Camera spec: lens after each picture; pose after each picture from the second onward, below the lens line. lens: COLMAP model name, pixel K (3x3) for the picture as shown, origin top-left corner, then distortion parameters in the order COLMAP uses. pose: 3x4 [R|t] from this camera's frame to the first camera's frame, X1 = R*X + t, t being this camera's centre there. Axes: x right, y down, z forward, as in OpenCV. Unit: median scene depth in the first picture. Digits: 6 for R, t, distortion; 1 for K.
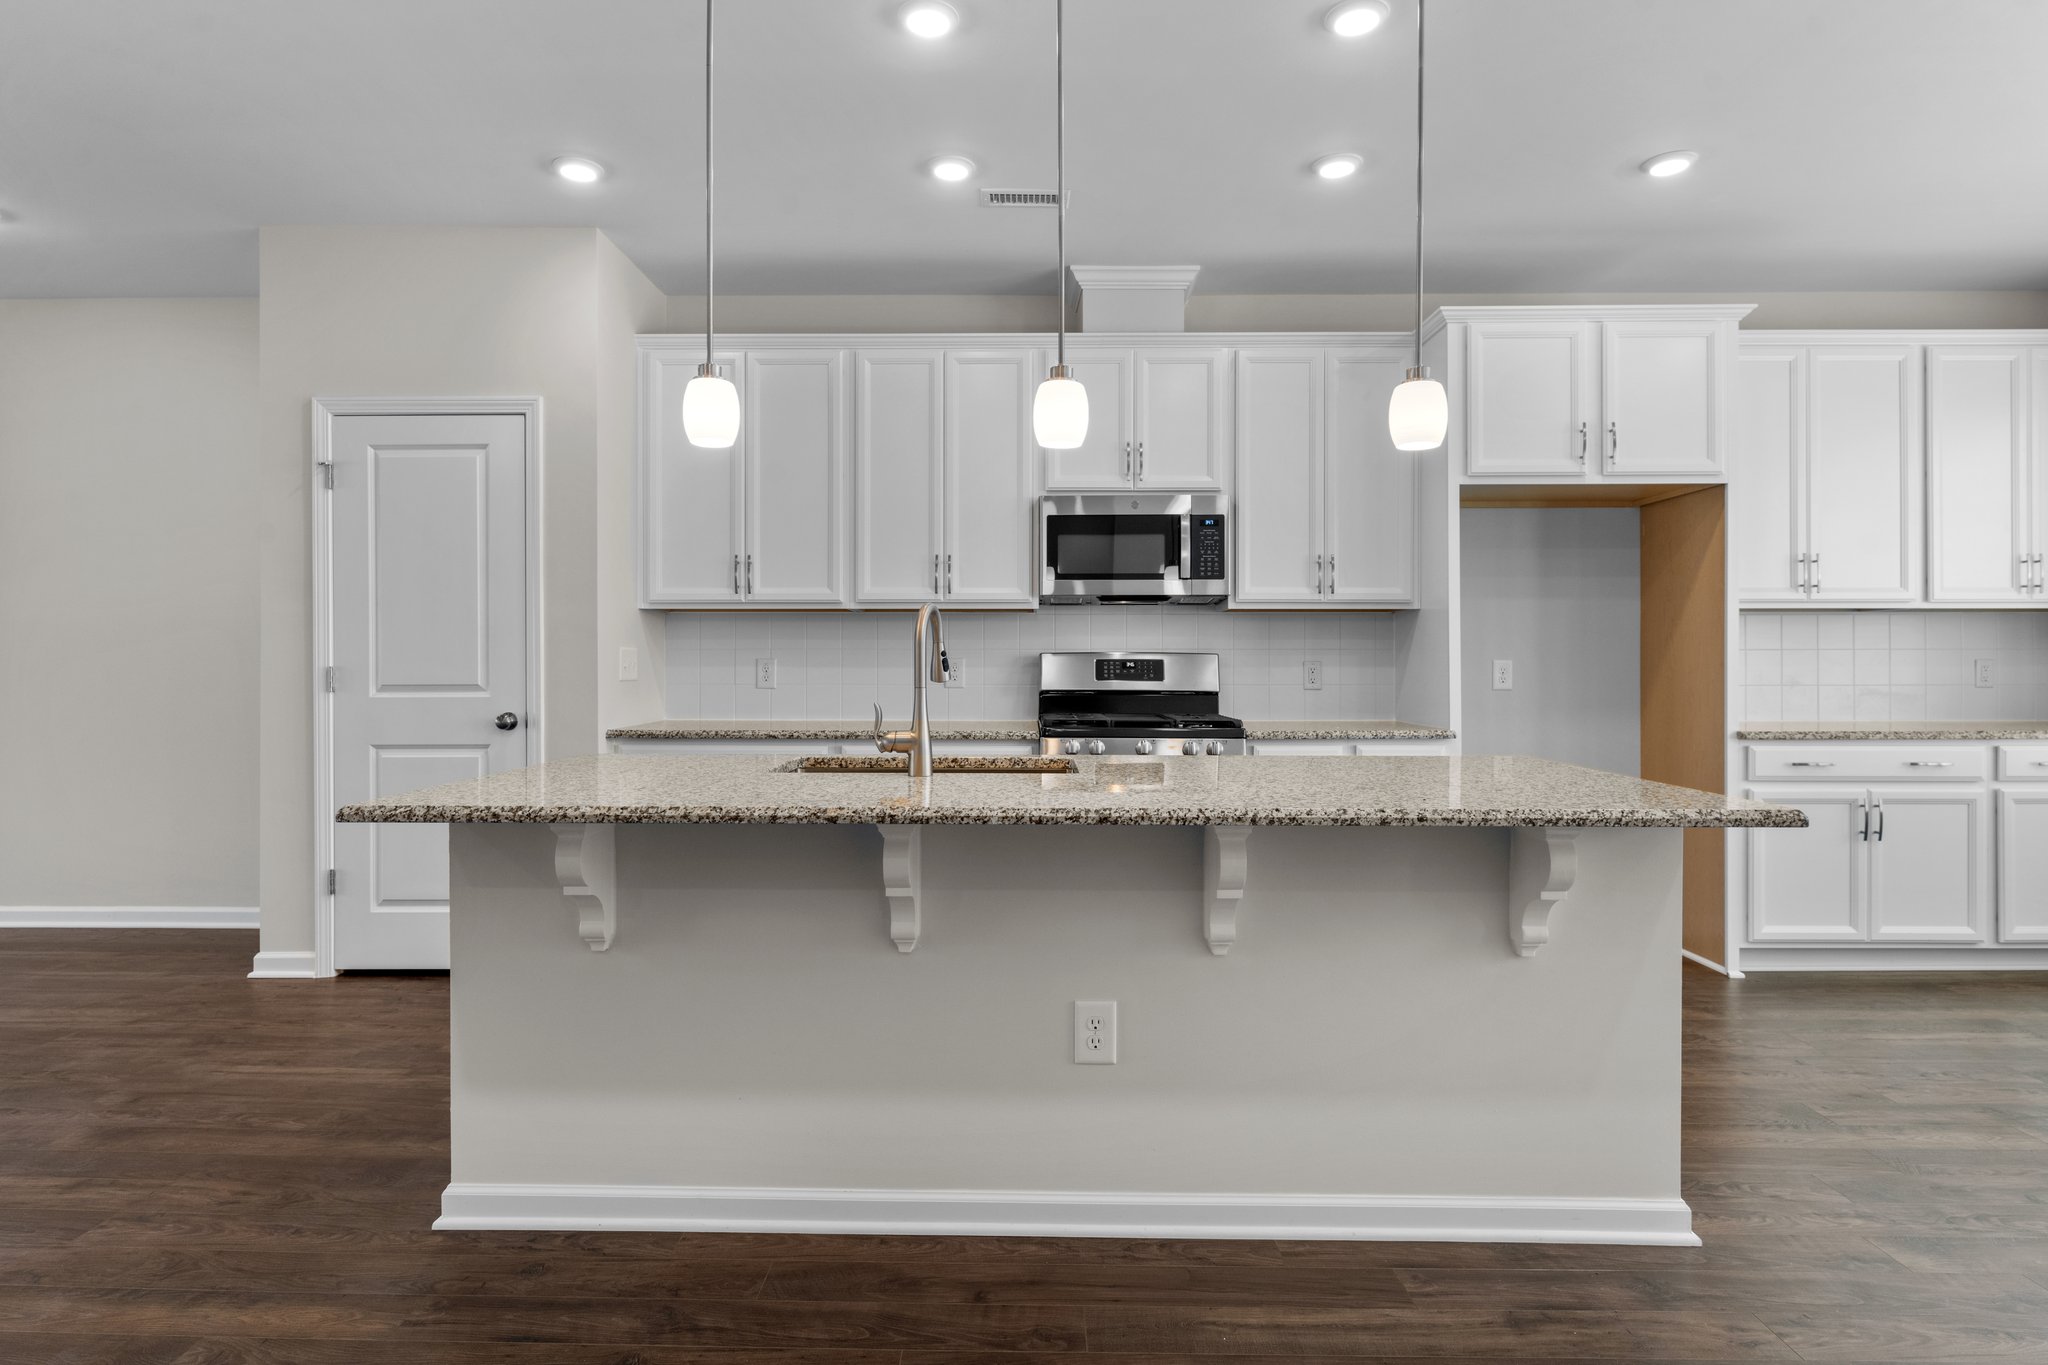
lens RADIAL K [[1110.1, 0, 970.0], [0, 1110.1, 671.6], [0, 0, 1]] dist [-0.001455, -0.001782]
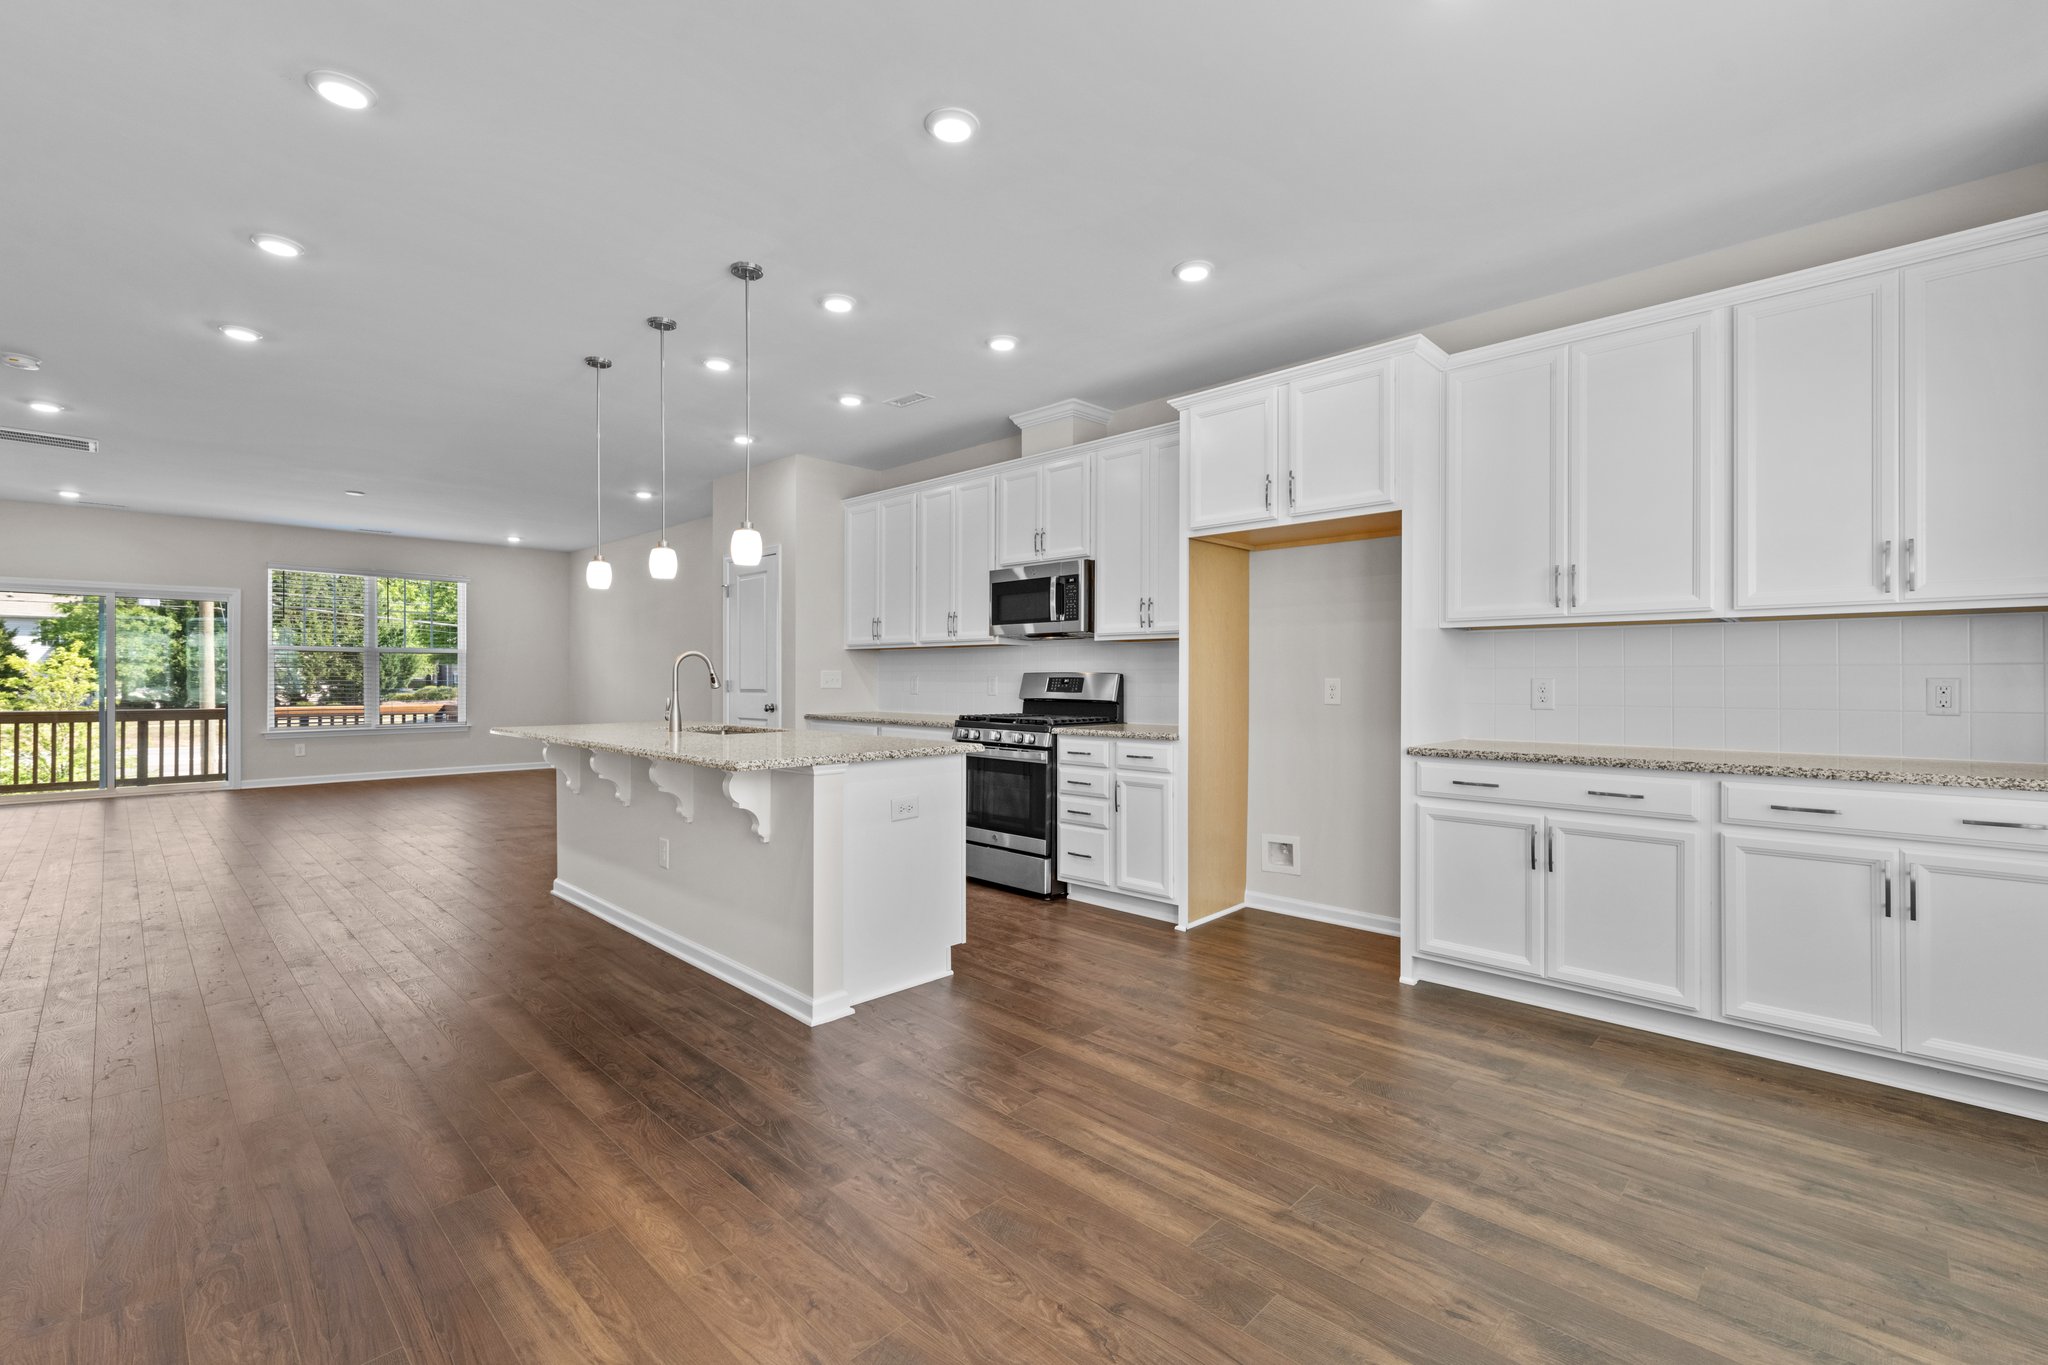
lens RADIAL K [[881.2, 0, 1011.2], [0, 881.2, 730.3], [0, 0, 1]] dist [-0.024551, 0.000076]
pose [[0.719624, 0.043193, -0.693019, 0.997692], [-0.000236, 0.998079, 0.061960, -0.014311], [0.694364, -0.044424, 0.718252, 0.143766]]
